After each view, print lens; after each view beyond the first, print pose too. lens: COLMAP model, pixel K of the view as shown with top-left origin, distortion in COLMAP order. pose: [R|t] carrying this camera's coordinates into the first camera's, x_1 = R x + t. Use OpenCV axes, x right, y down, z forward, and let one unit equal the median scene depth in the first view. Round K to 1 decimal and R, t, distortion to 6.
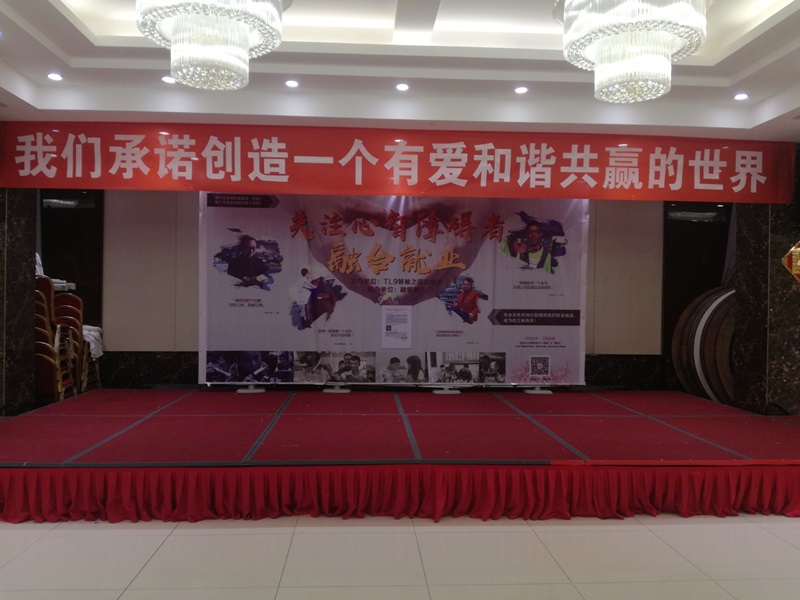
lens RADIAL K [[665.2, 0, 405.2], [0, 665.2, 301.5], [0, 0, 1]] dist [0.066394, -0.153831]
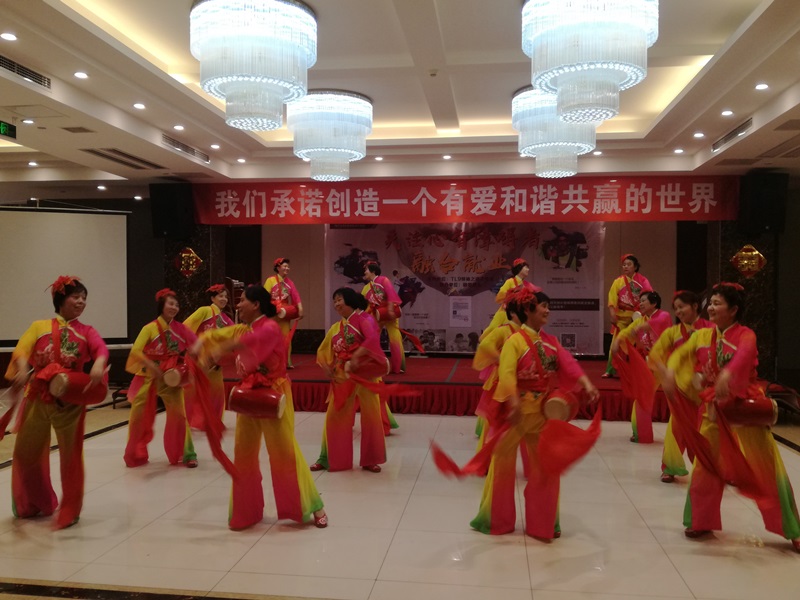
lens RADIAL K [[724.9, 0, 400.4], [0, 724.9, 288.4], [0, 0, 1]] dist [0.065931, 0.000000]
pose [[0.980953, -0.007441, -0.194103, 0.193553], [0.005063, 0.999906, -0.012742, 0.010384], [0.194180, 0.011517, 0.980898, -0.625972]]
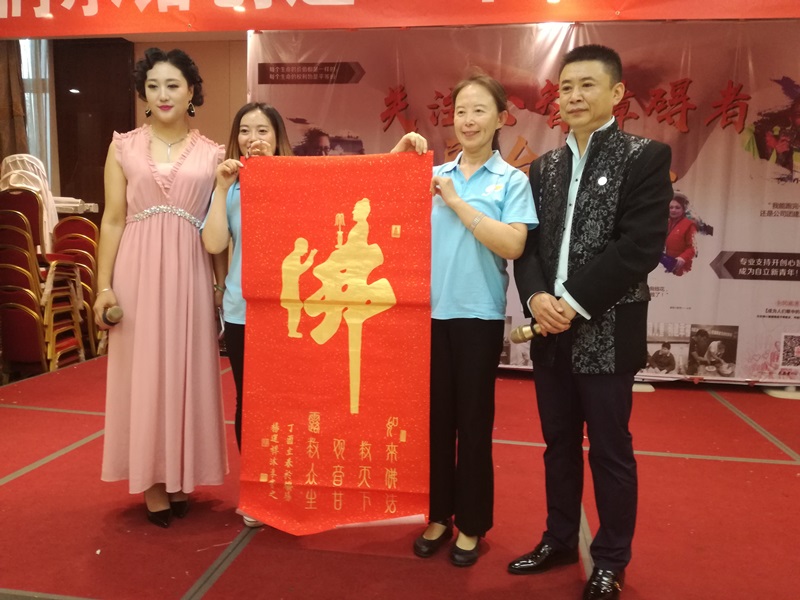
lens RADIAL K [[665.2, 0, 392.0], [0, 665.2, 310.9], [0, 0, 1]] dist [0.066394, -0.153831]
pose [[0.974169, 0.039534, -0.222335, -0.018410], [-0.014865, 0.993647, 0.111553, 0.003054], [0.225332, -0.105366, 0.968568, 0.451124]]
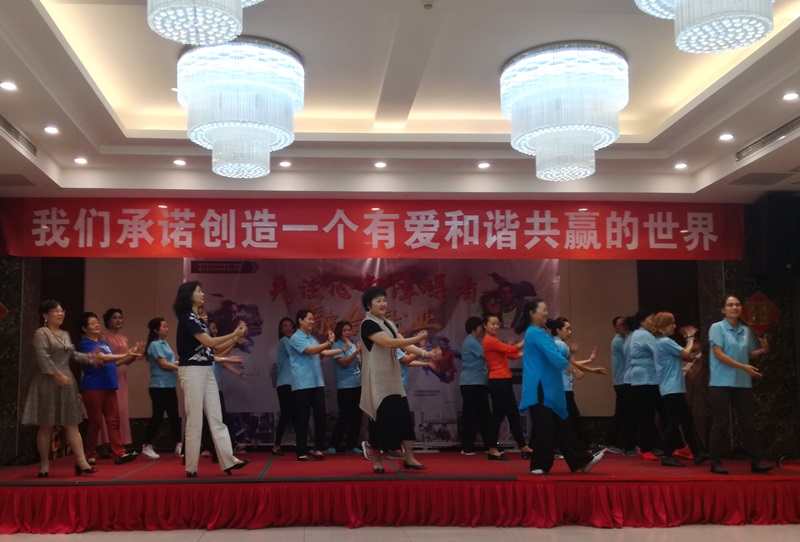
lens RADIAL K [[861.3, 0, 355.8], [0, 861.3, 296.0], [0, 0, 1]] dist [0.064395, 0.000000]
pose [[0.999819, -0.016250, -0.009896, -0.031777], [0.014915, 0.992352, -0.122538, 0.074678], [0.011812, 0.122368, 0.992414, -0.394423]]
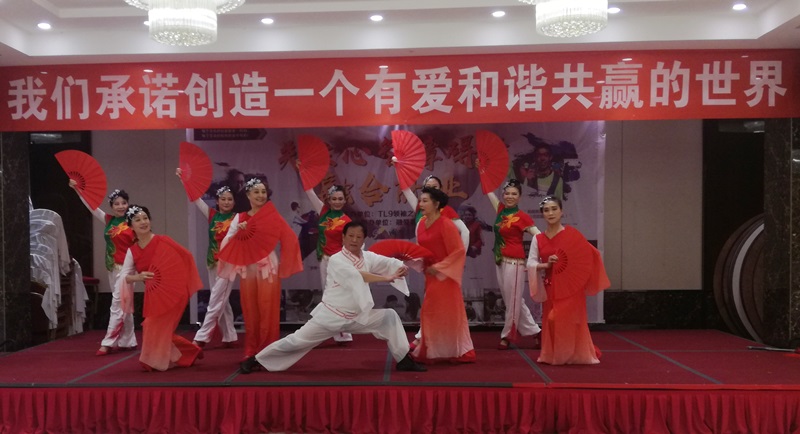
lens RADIAL K [[869.8, 0, 353.0], [0, 869.8, 258.8], [0, 0, 1]] dist [0.035956, 0.000000]
pose [[0.991724, -0.017775, -0.127149, 0.105291], [0.020405, 0.999603, 0.019414, 0.010093], [0.126754, -0.021848, 0.991694, -0.263125]]
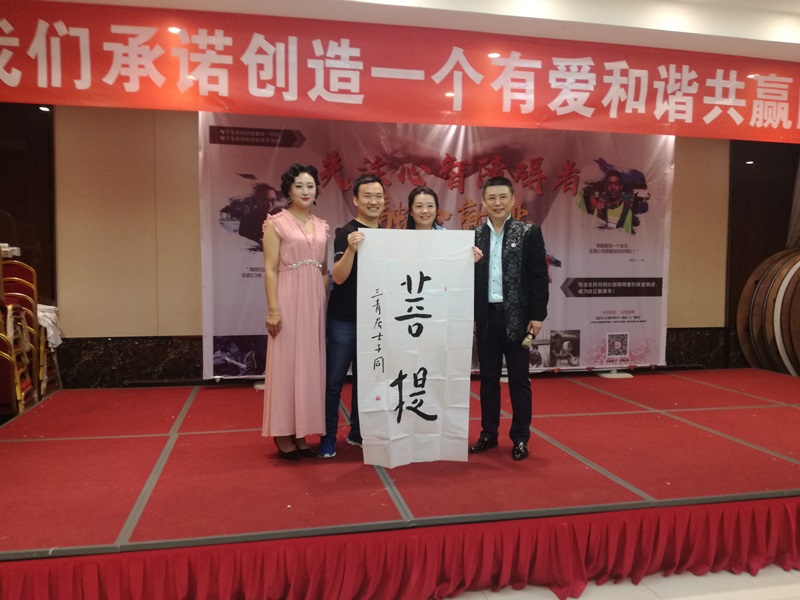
lens RADIAL K [[665.2, 0, 404.9], [0, 665.2, 306.7], [0, 0, 1]] dist [0.066394, -0.153831]
pose [[0.988298, -0.014972, 0.151797, -0.236849], [0.006169, 0.998280, 0.058296, -0.002898], [-0.152409, -0.056678, 0.986691, 0.262741]]
